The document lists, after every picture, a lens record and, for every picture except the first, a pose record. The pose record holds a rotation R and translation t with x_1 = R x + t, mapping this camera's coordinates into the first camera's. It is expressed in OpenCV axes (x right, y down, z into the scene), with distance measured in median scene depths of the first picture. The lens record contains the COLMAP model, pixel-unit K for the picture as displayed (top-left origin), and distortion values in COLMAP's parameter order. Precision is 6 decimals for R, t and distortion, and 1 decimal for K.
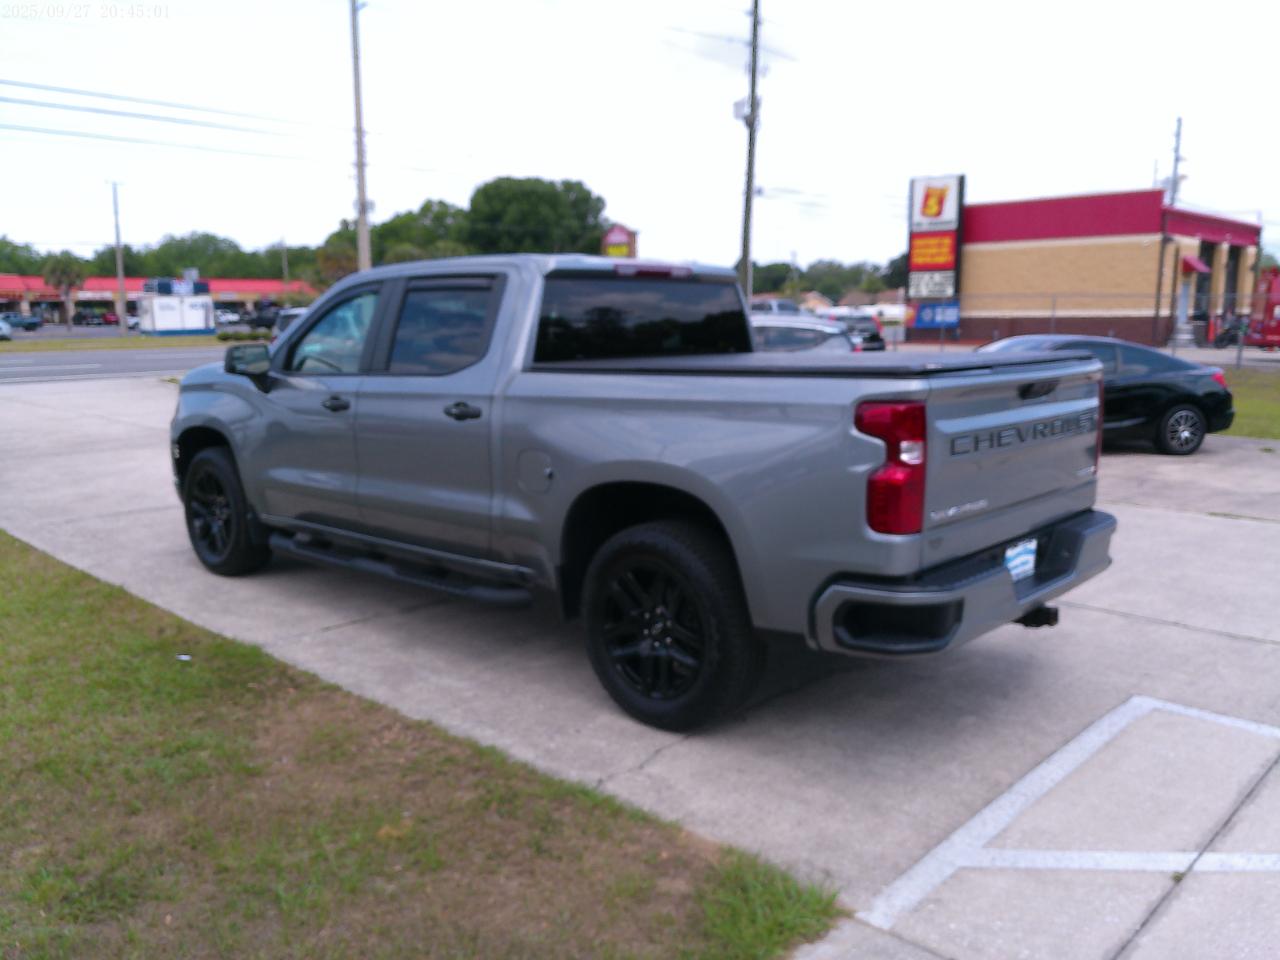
lens RADIAL K [[1036.1, 0, 648.5], [0, 1036.1, 502.8], [0, 0, 1]] dist [0.000875, -0.007270]
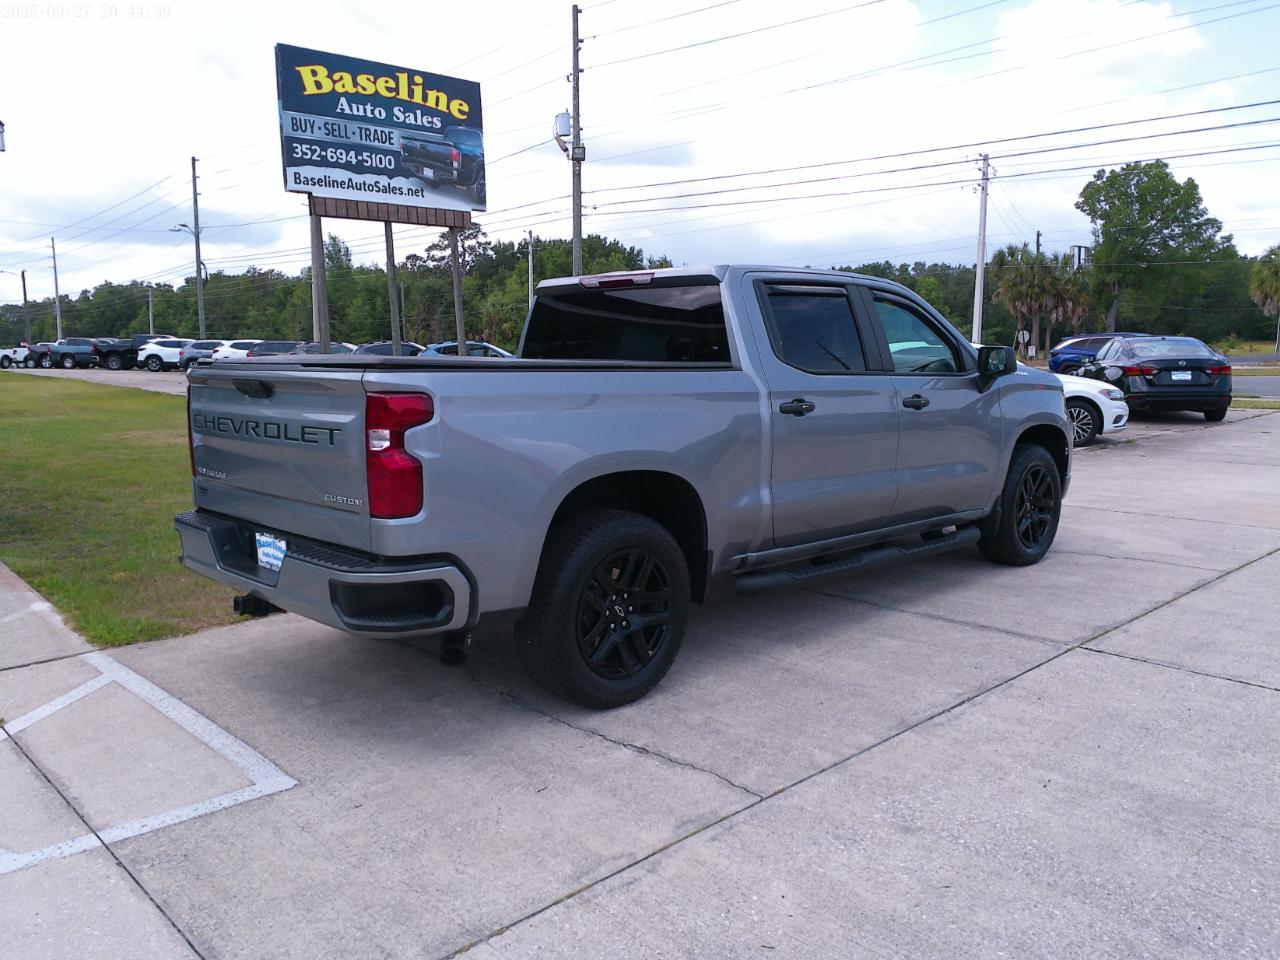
lens RADIAL K [[1023.4, 0, 650.1], [0, 1023.4, 478.4], [0, 0, 1]] dist [0.017740, -0.003719]
pose [[-0.057609, 0.131521, -0.989638, 1.136547], [-0.166296, 0.976171, 0.139412, -0.189382], [0.984392, 0.172604, -0.034365, 1.175025]]
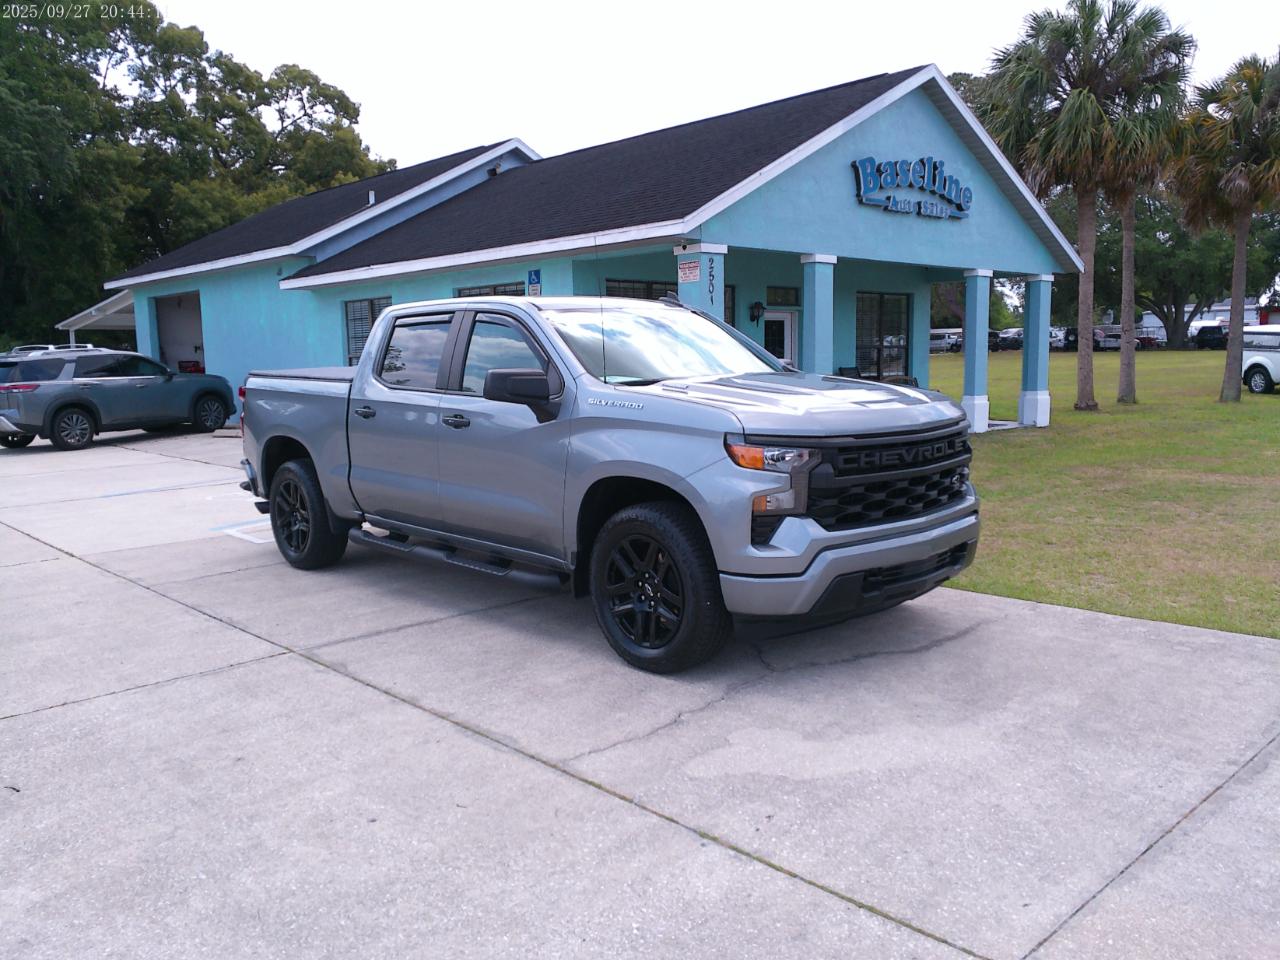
lens RADIAL K [[1023.4, 0, 650.1], [0, 1023.4, 478.4], [0, 0, 1]] dist [0.017740, -0.003719]
pose [[-0.997232, 0.018435, 0.072030, -0.377775], [0.038987, 0.954559, 0.295461, -0.447017], [-0.063310, 0.297452, -0.952635, 2.588201]]
